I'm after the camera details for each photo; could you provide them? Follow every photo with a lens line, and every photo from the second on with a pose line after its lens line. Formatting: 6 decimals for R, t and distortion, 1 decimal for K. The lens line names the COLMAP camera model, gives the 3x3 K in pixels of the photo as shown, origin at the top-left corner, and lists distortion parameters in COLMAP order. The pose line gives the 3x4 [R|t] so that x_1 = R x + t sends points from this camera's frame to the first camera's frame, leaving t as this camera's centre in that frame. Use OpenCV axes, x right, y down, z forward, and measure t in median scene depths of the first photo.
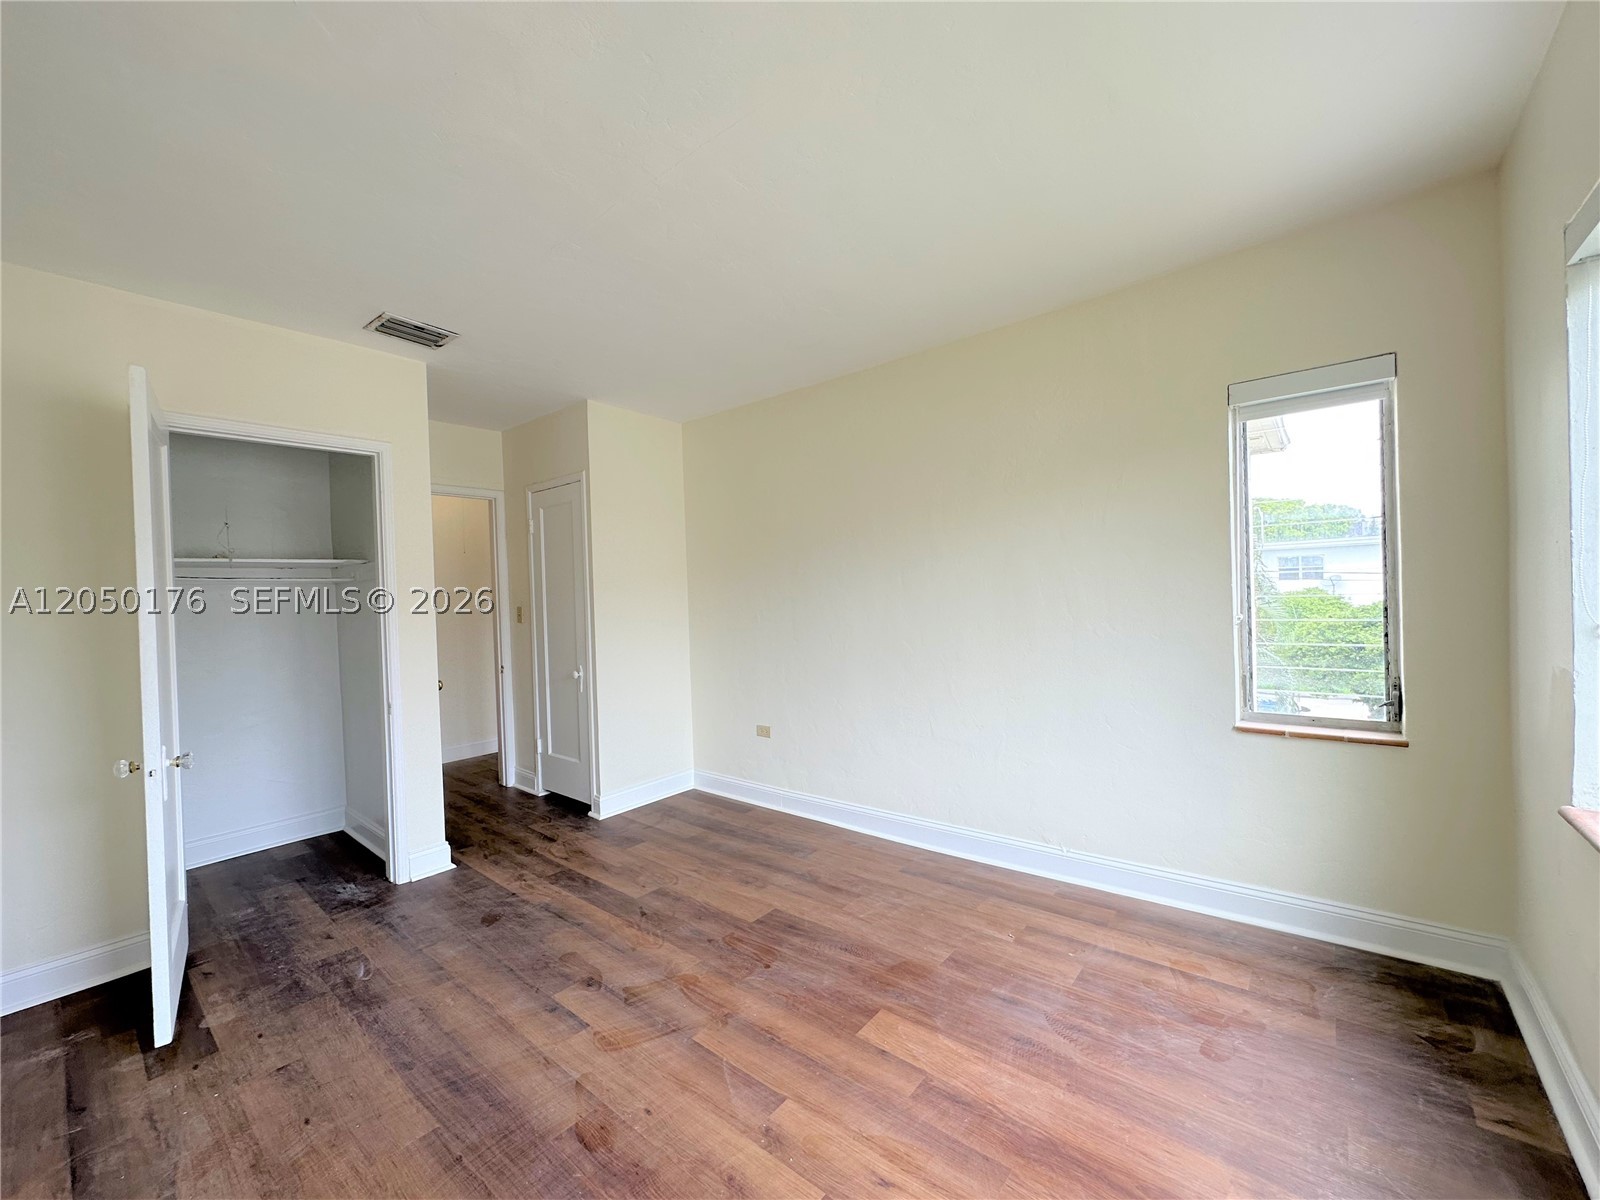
lens RADIAL K [[638.1, 0, 800.0], [0, 638.1, 600.0], [0, 0, 1]] dist [-0.005099, 0.001017]
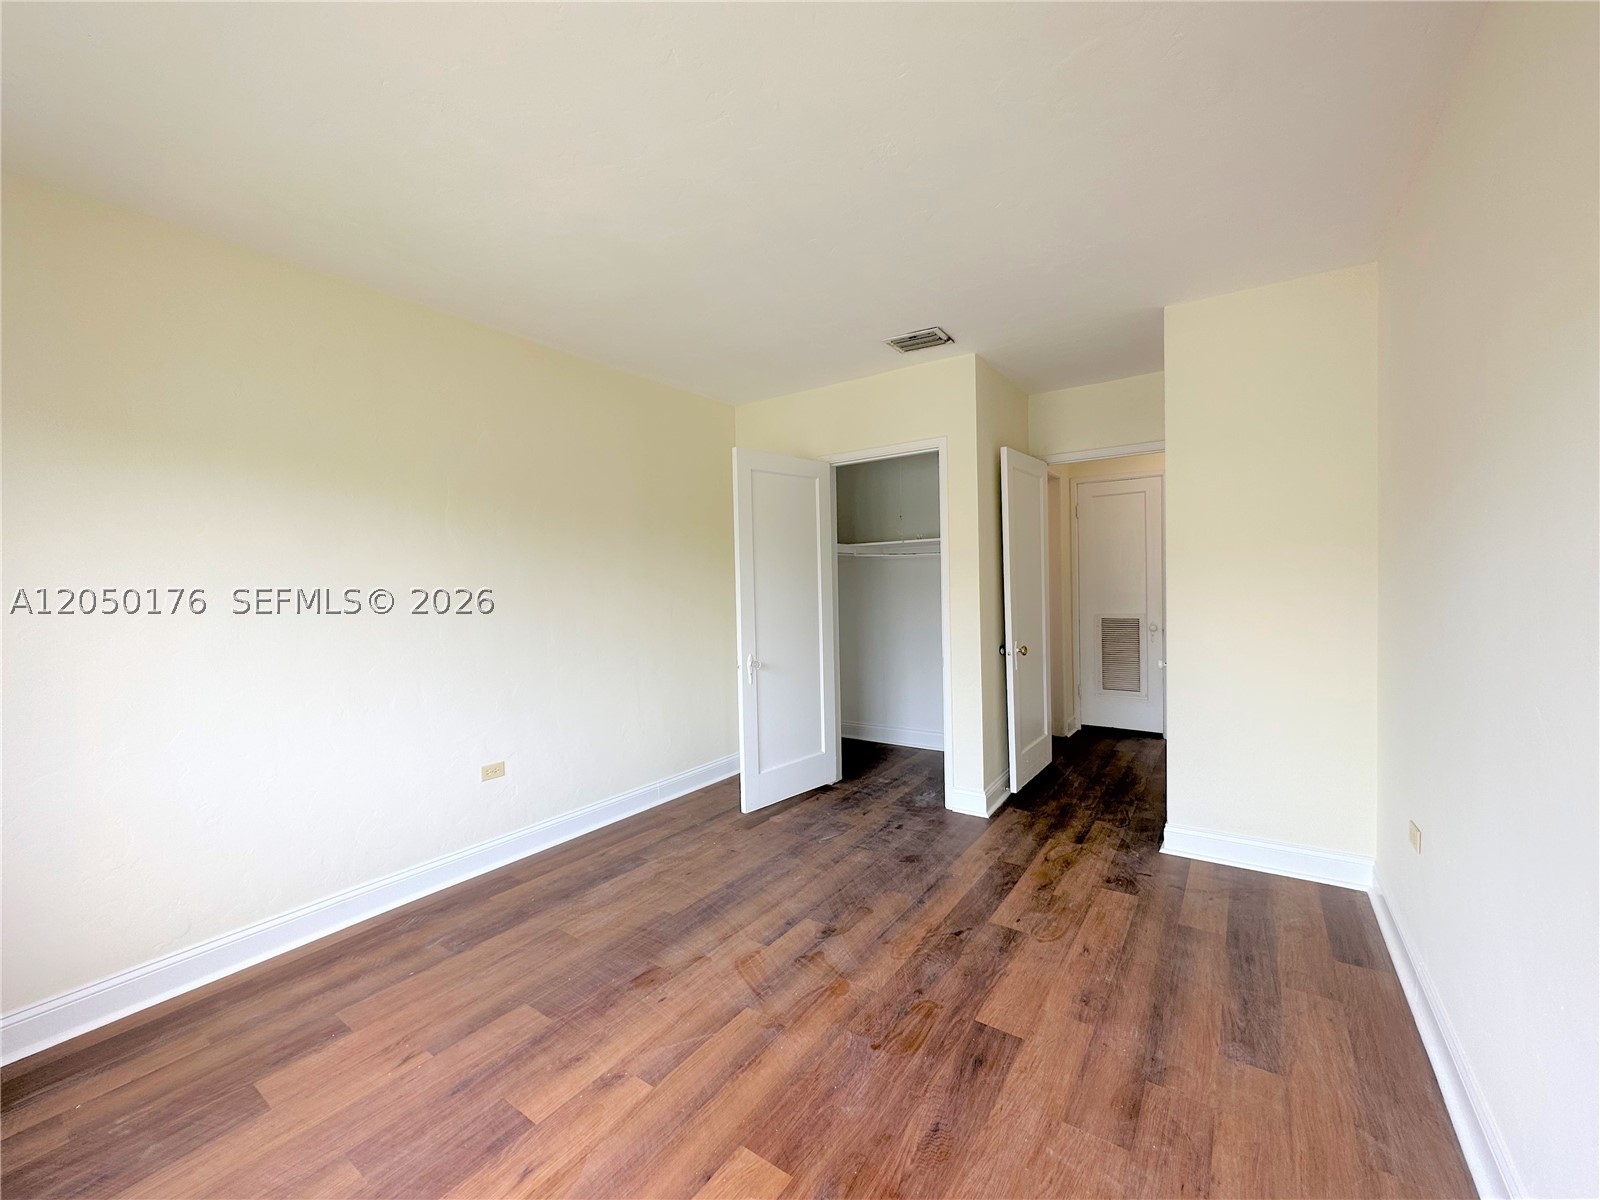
lens RADIAL K [[638.1, 0, 800.0], [0, 638.1, 600.0], [0, 0, 1]] dist [-0.005099, 0.001017]
pose [[0.082490, 0.061675, -0.994682, 0.662552], [0.011829, 0.997952, 0.062859, -0.030811], [0.996522, -0.016952, 0.081592, 0.809690]]
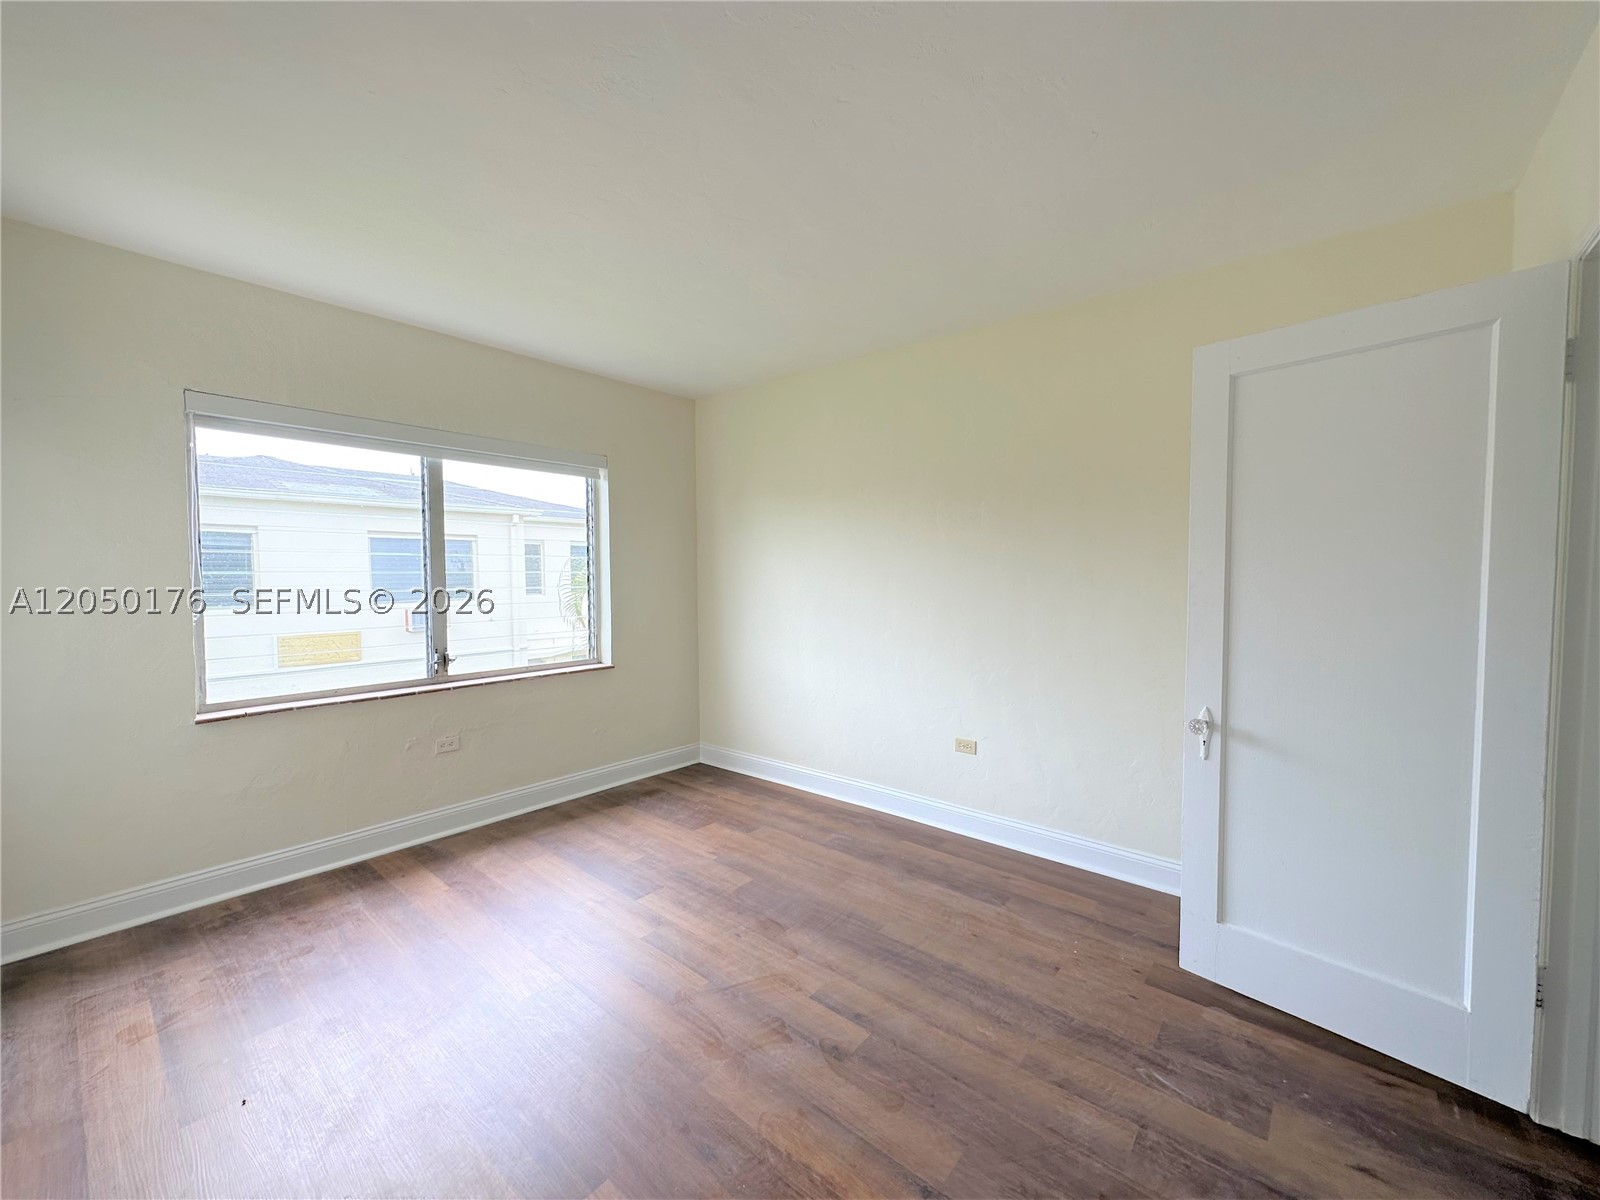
lens RADIAL K [[638.1, 0, 800.0], [0, 638.1, 600.0], [0, 0, 1]] dist [-0.005099, 0.001017]
pose [[-0.999297, 0.036841, 0.006895, -0.287138], [0.037162, 0.997823, 0.054485, -0.021417], [-0.004873, 0.054703, -0.998491, 1.652365]]
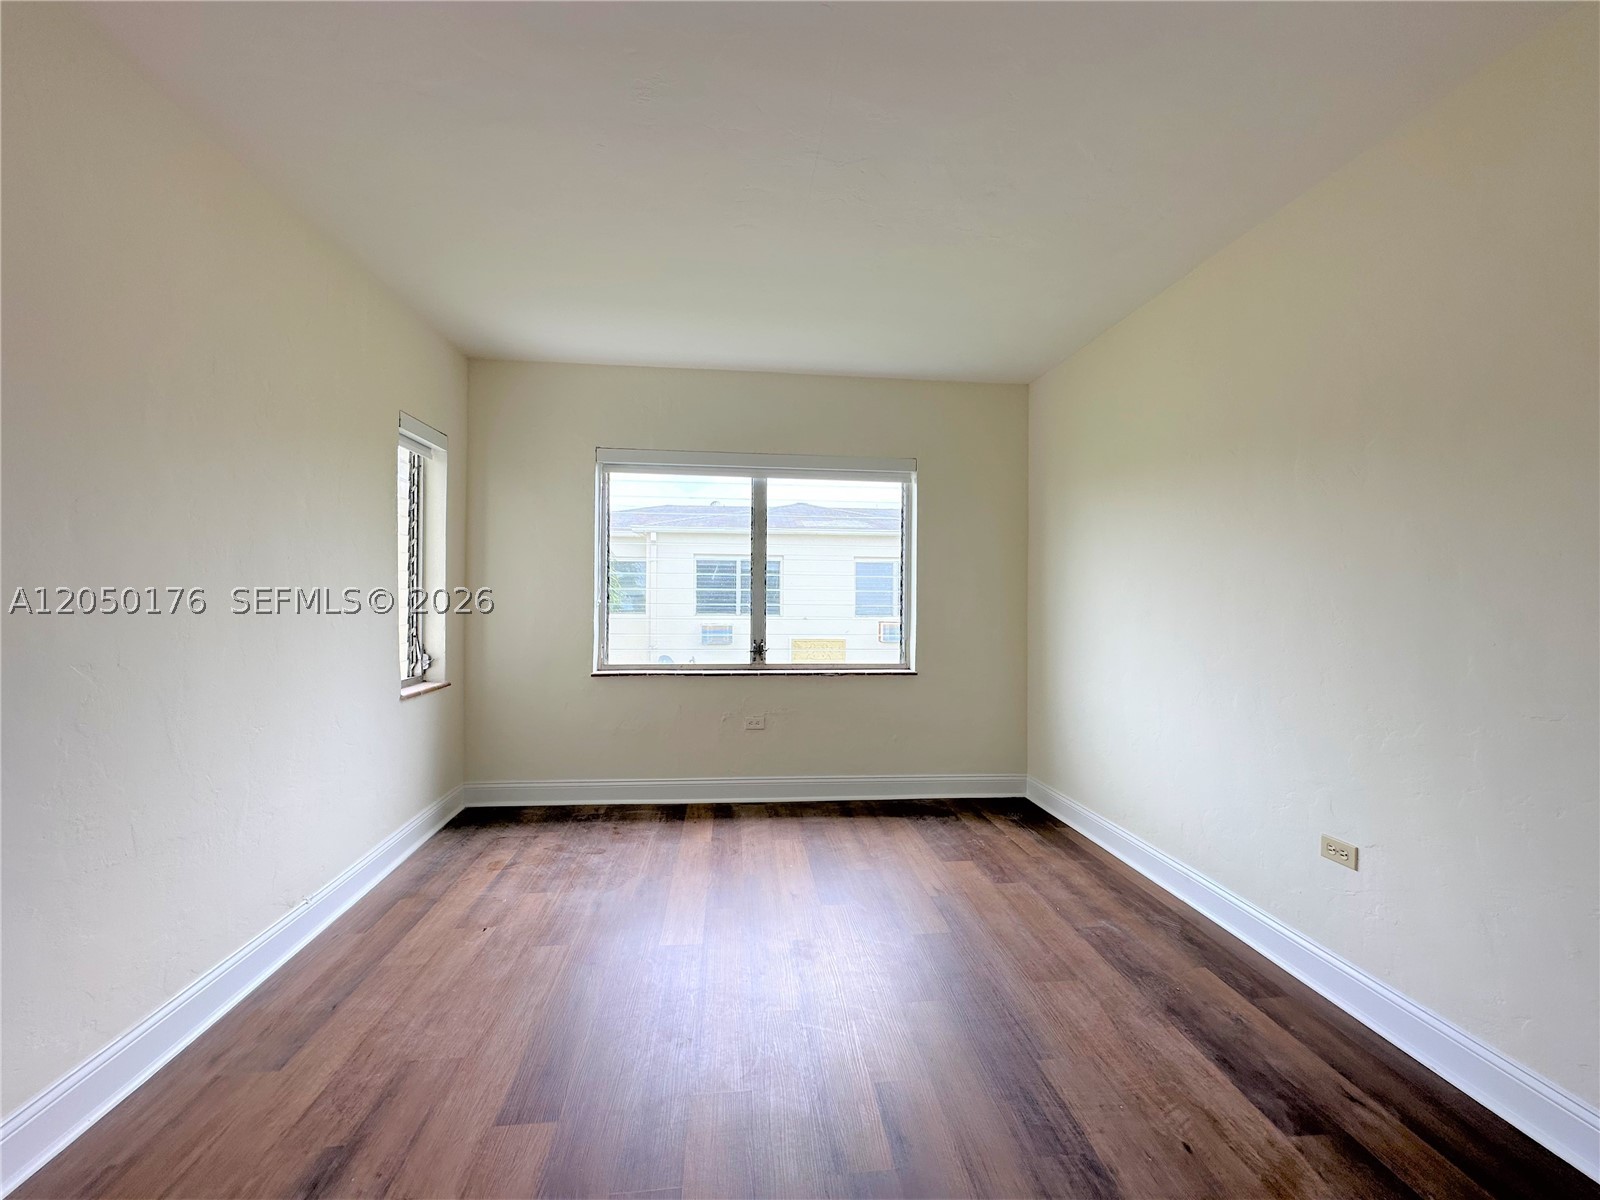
lens RADIAL K [[638.1, 0, 800.0], [0, 638.1, 600.0], [0, 0, 1]] dist [-0.005099, 0.001017]
pose [[-0.717817, 0.024266, 0.695808, -0.699480], [0.023184, 0.999671, -0.010946, 0.049778], [-0.695845, 0.008274, -0.718144, 1.363564]]
